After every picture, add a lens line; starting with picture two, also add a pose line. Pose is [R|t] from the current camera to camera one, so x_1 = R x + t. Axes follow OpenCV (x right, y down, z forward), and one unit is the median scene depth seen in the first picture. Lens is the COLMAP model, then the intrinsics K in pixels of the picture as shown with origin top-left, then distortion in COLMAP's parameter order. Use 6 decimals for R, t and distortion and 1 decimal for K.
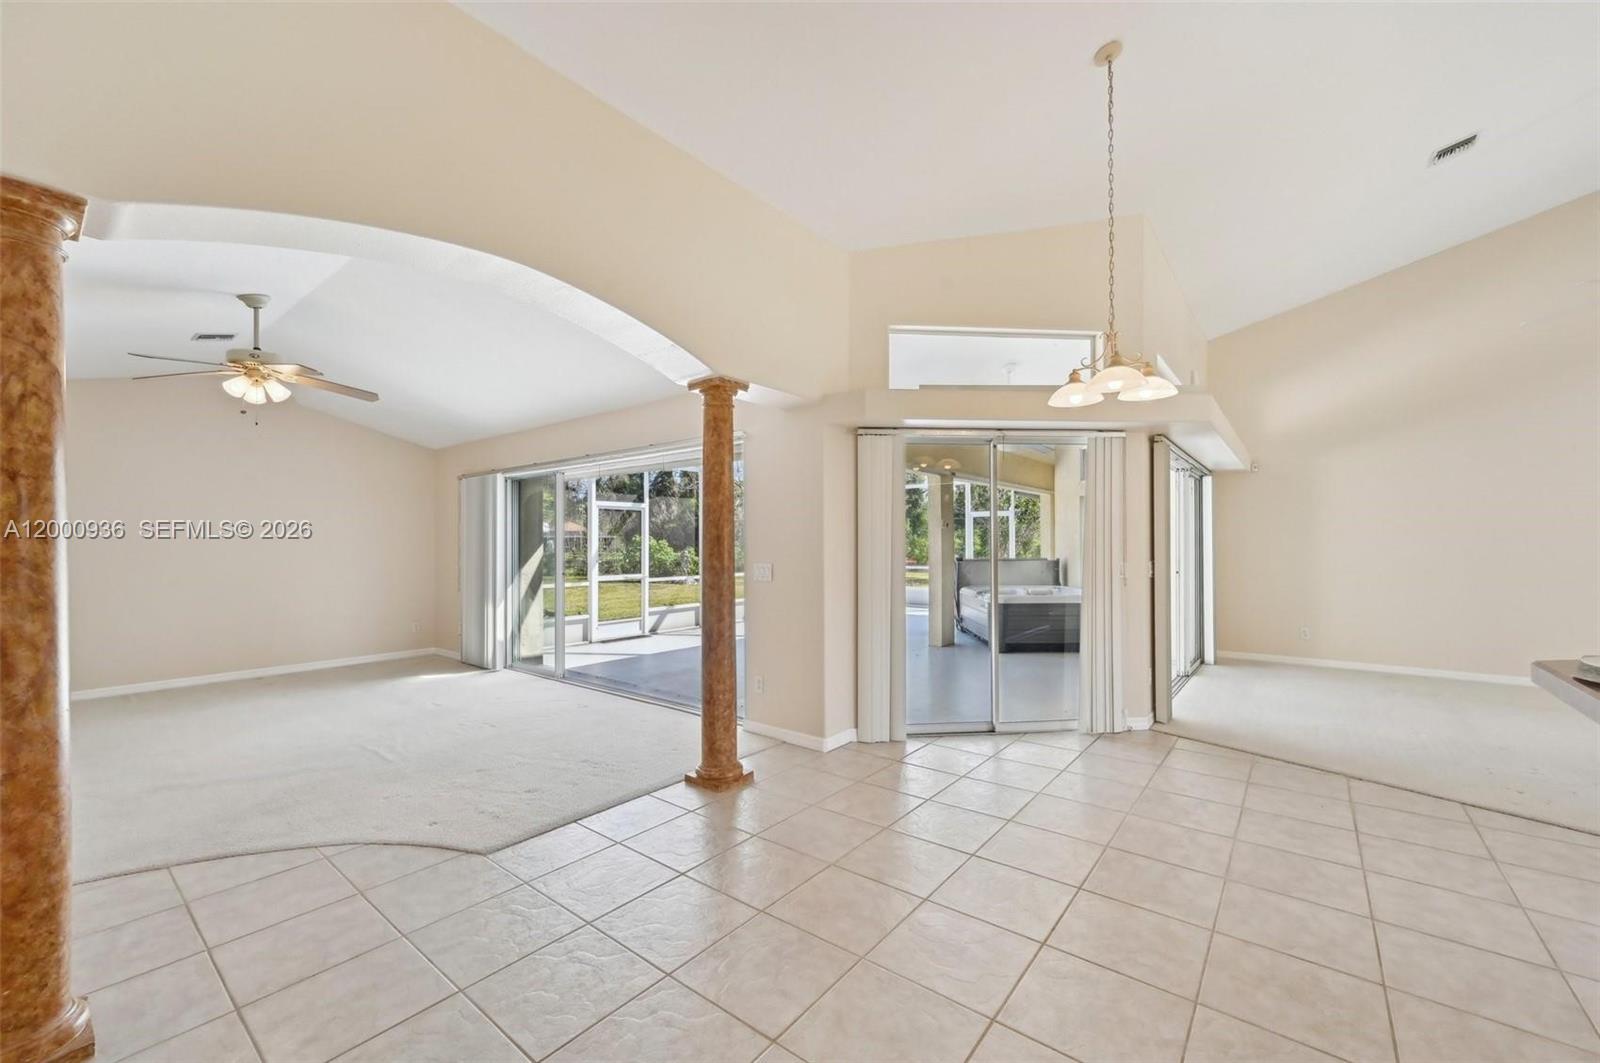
lens RADIAL K [[636.1, 0, 802.0], [0, 636.1, 534.7], [0, 0, 1]] dist [0.000408, -0.000199]
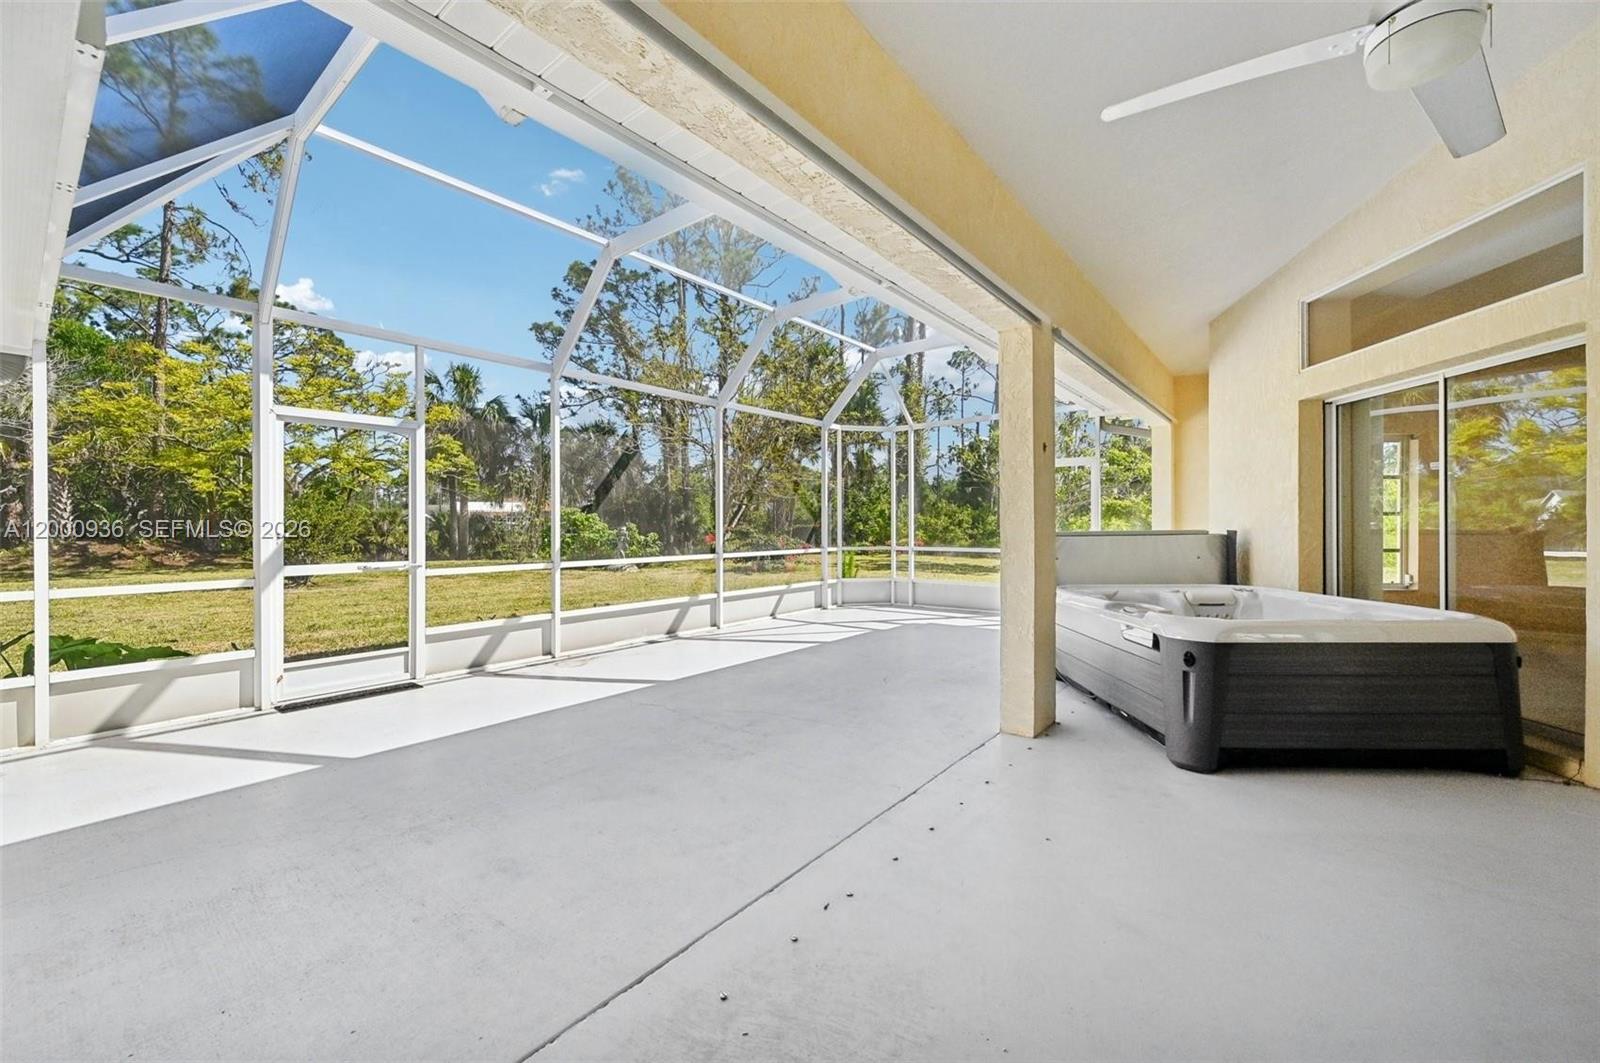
lens RADIAL K [[636.1, 0, 802.0], [0, 636.1, 534.7], [0, 0, 1]] dist [0.000408, -0.000199]
pose [[0.999995, 0.001106, 0.002976, 0.060186], [-0.001193, 0.999572, 0.029231, 0.028269], [-0.002942, -0.029234, 0.999568, 0.541460]]
